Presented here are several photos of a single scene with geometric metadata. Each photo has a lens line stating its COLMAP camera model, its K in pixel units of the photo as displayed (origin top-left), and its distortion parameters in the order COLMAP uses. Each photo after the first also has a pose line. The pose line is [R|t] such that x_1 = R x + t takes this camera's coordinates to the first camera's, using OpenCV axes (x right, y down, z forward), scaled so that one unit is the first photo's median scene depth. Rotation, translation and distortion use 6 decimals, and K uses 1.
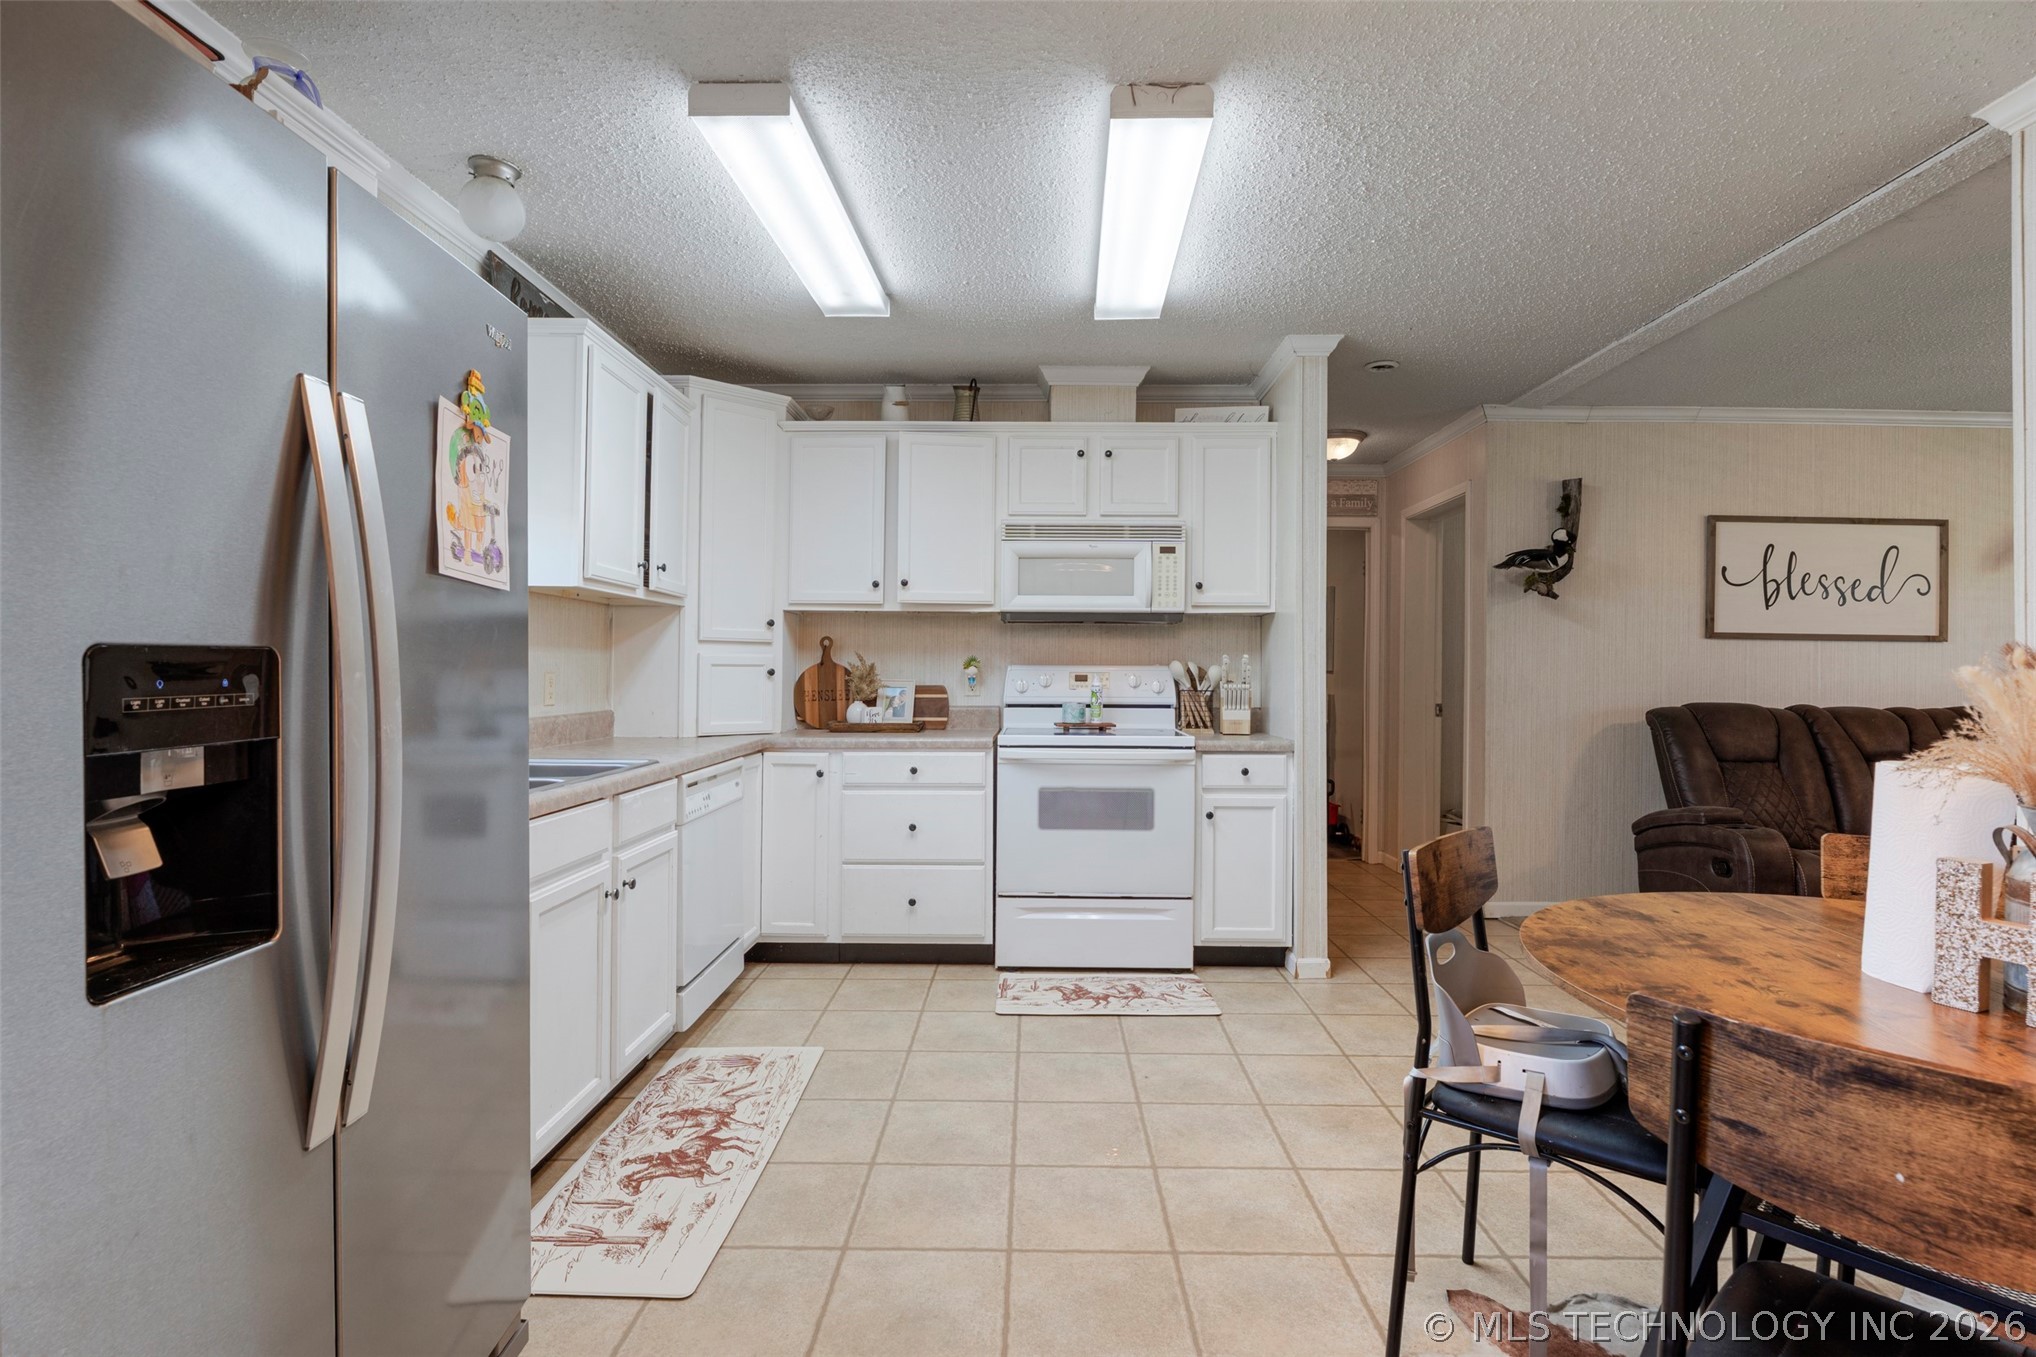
lens RADIAL K [[989.3, 0, 1032.0], [0, 989.3, 657.1], [0, 0, 1]] dist [-0.007048, 0.000639]
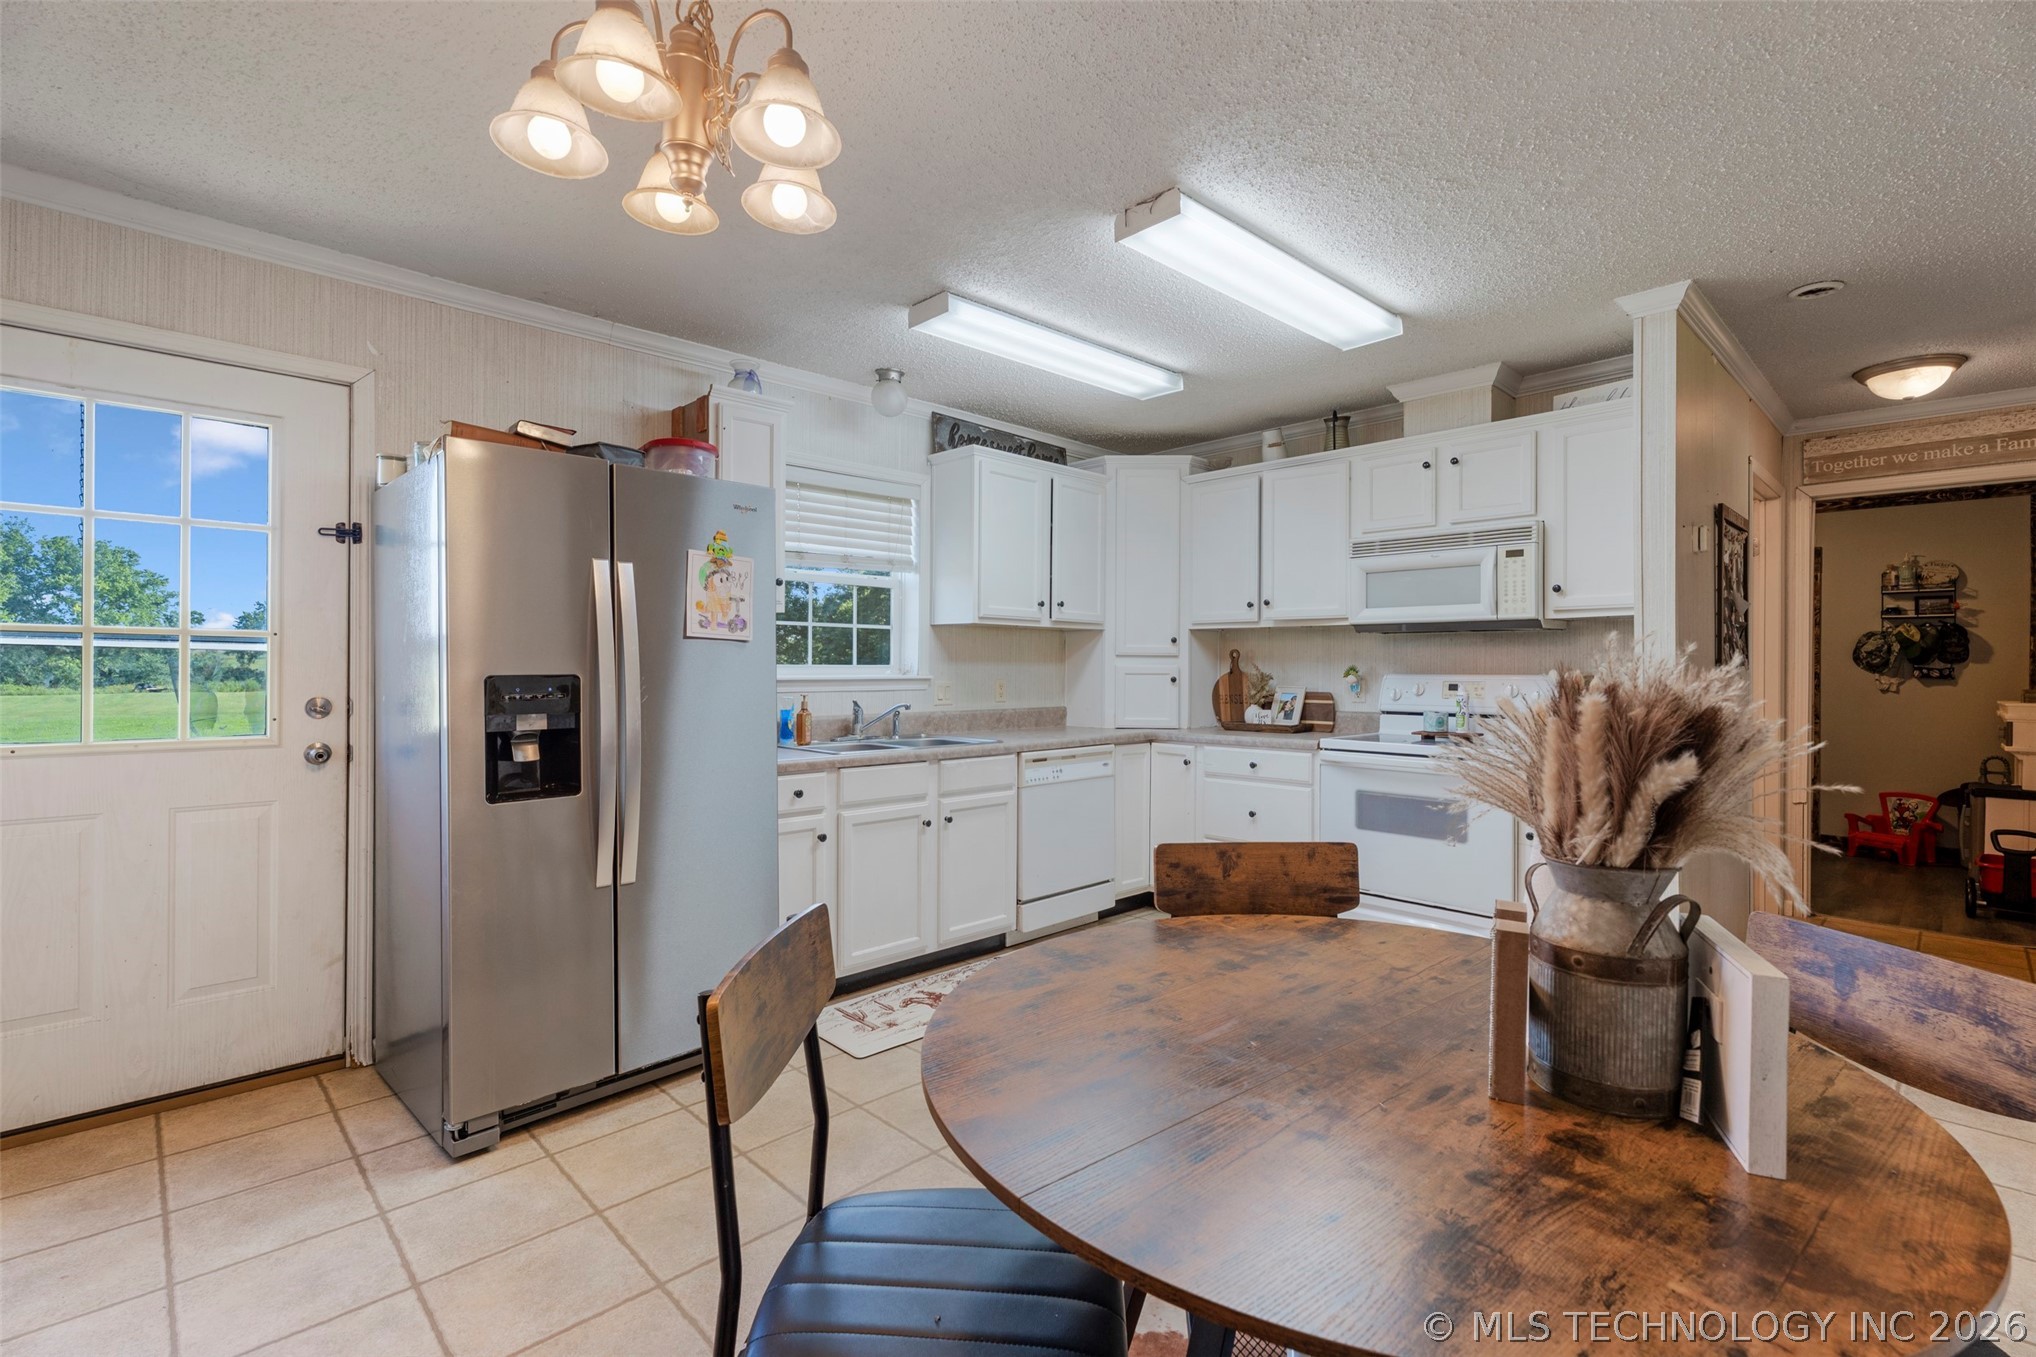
lens RADIAL K [[919.7, 0, 1034.7], [0, 919.7, 667.7], [0, 0, 1]] dist [0.003818, -0.002043]
pose [[0.710036, -0.002004, -0.704163, 0.425299], [0.008756, 0.999944, 0.005984, -0.008081], [0.704111, -0.010414, 0.710013, 0.049302]]
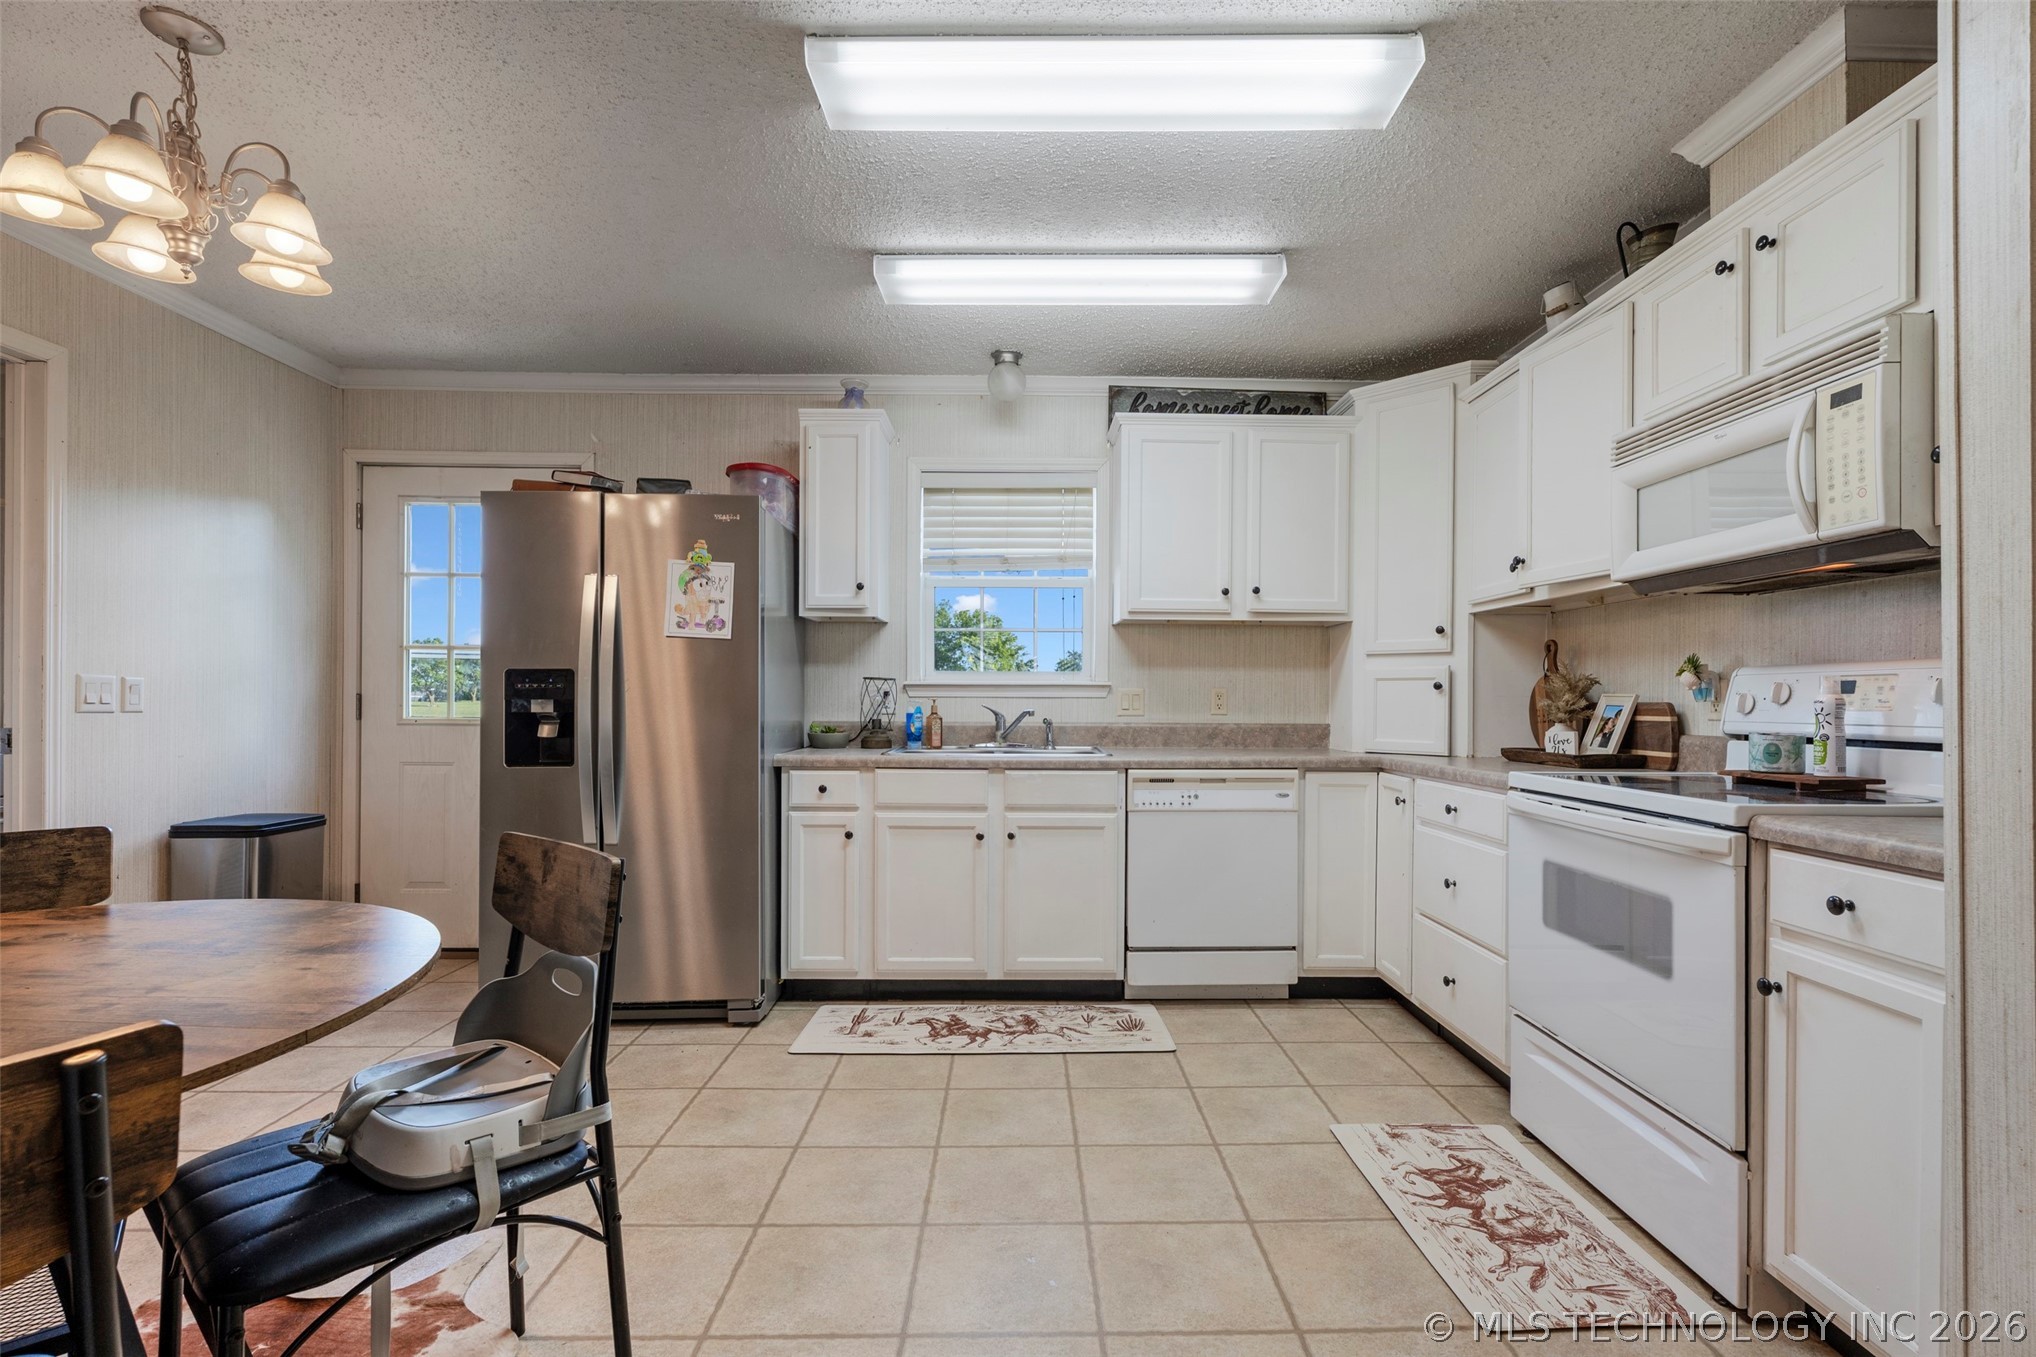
lens RADIAL K [[919.7, 0, 1035.2], [0, 919.7, 702.3], [0, 0, 1]] dist [0.003818, -0.002043]
pose [[0.024637, -0.002138, -0.999694, 0.538455], [0.007576, 0.999969, -0.001952, 0.028212], [0.999668, -0.007526, 0.024653, 0.612836]]
